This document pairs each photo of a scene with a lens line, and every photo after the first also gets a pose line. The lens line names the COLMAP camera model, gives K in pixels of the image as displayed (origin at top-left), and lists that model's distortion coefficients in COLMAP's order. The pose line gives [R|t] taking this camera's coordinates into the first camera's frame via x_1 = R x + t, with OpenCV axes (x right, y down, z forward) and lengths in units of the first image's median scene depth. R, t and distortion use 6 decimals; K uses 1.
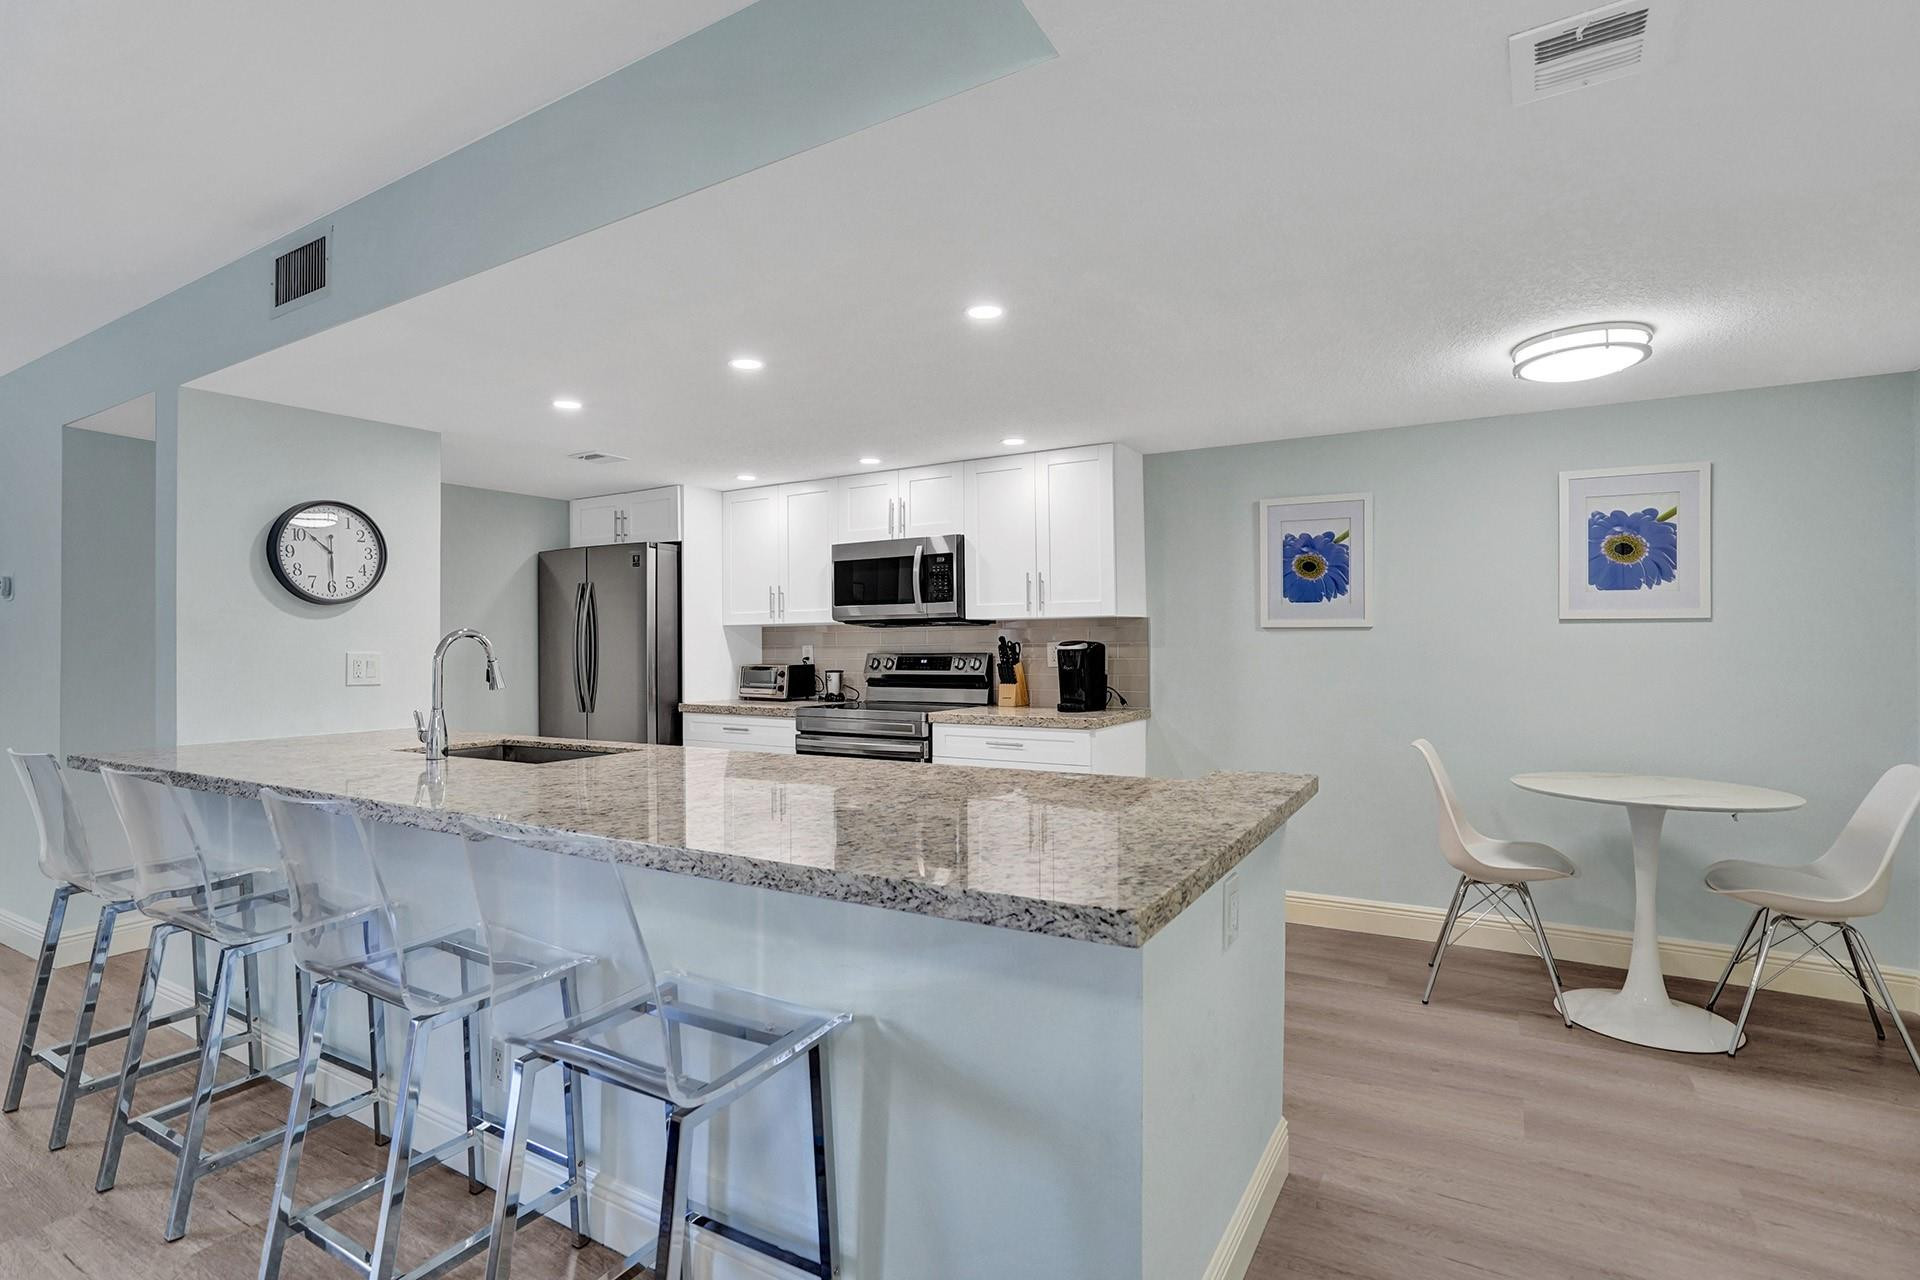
lens RADIAL K [[913.9, 0, 962.0], [0, 913.9, 645.6], [0, 0, 1]] dist [-0.061855, 0.027627]
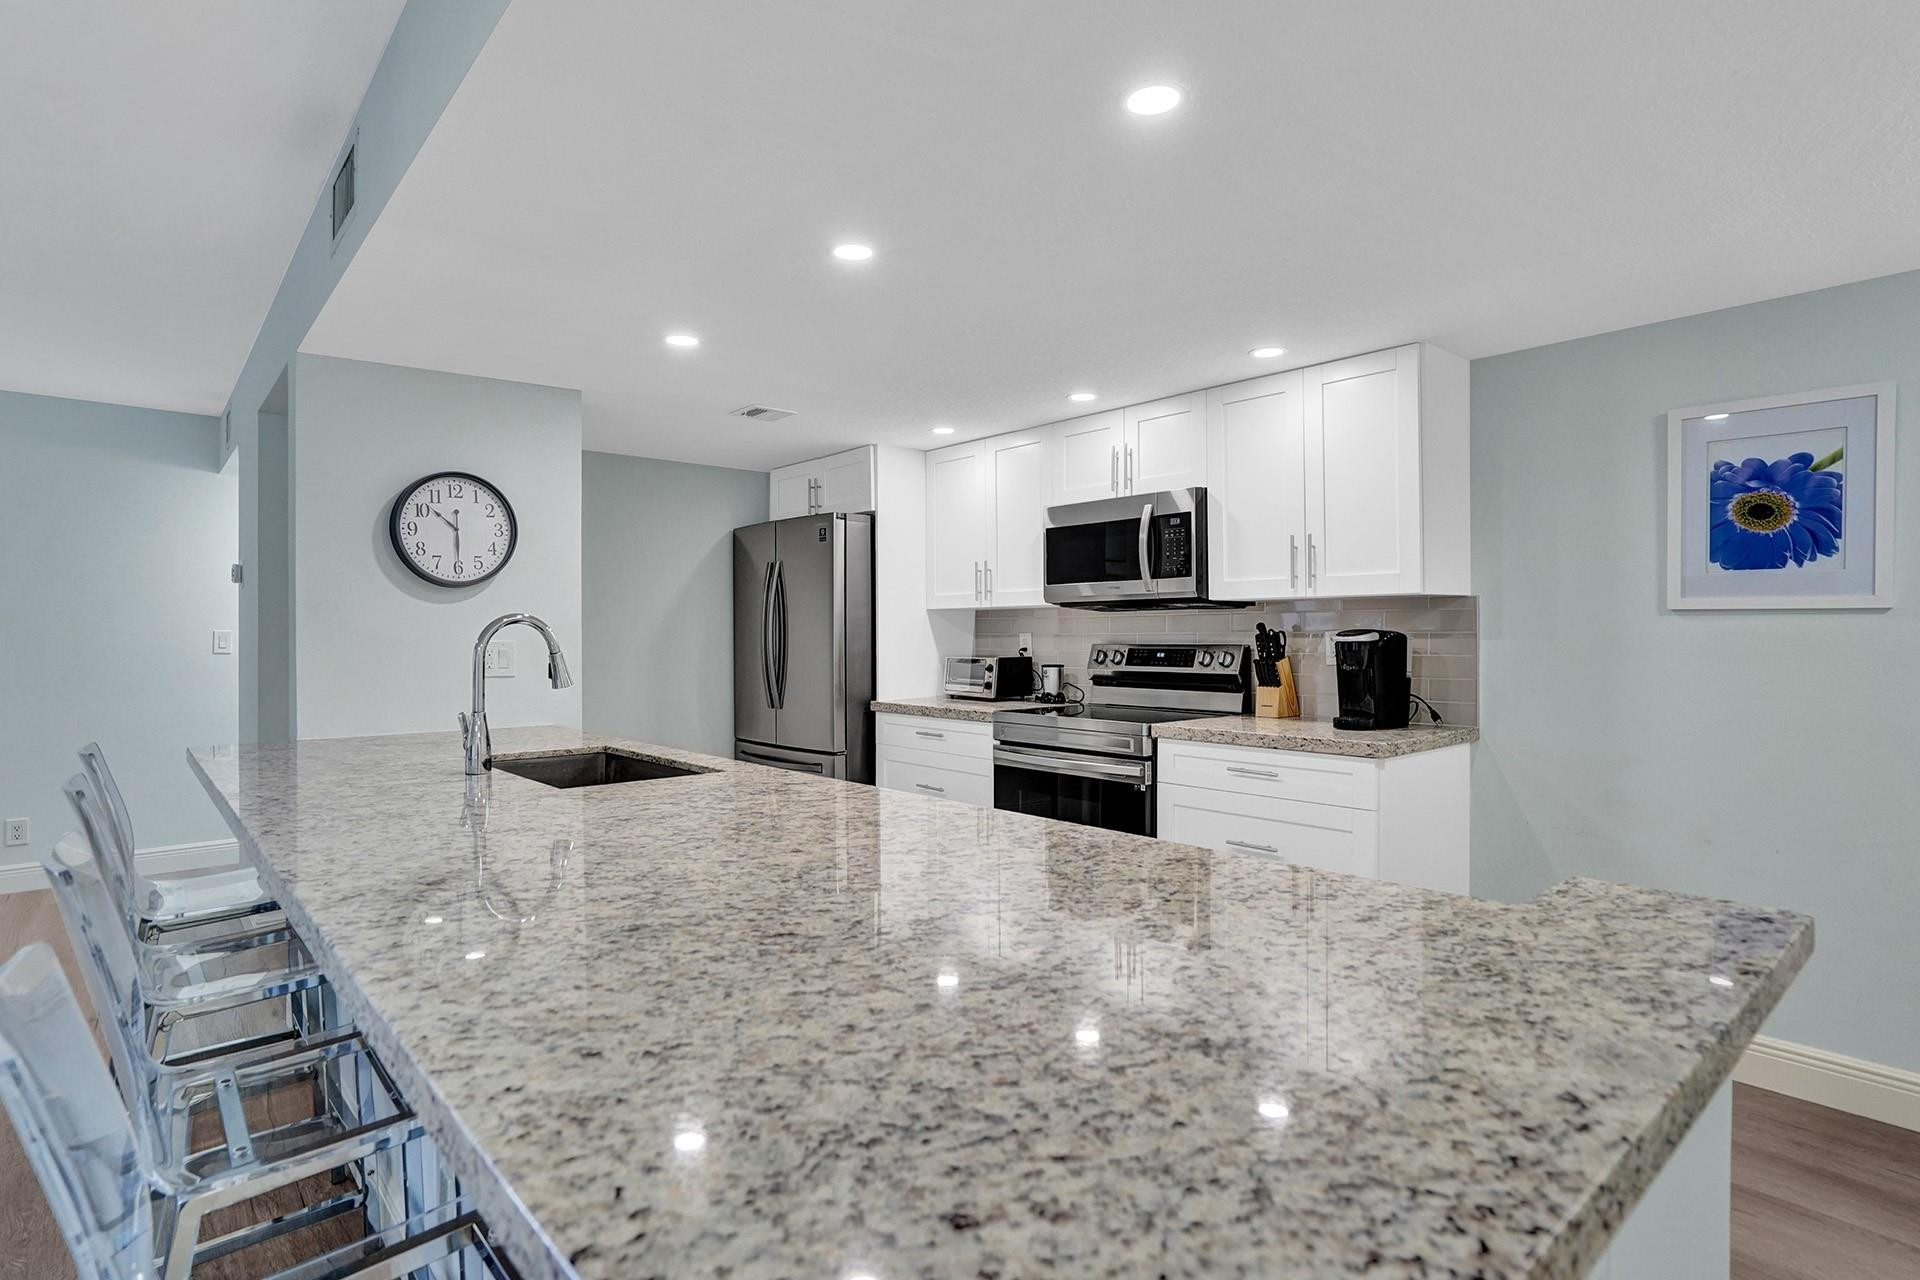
lens RADIAL K [[970.3, 0, 950.0], [0, 970.3, 642.4], [0, 0, 1]] dist [-0.052473, 0.029196]
pose [[0.947294, 0.007053, -0.320287, 0.056251], [-0.003641, 0.999930, 0.011252, -0.002132], [0.320344, -0.009493, 0.947254, 0.177016]]
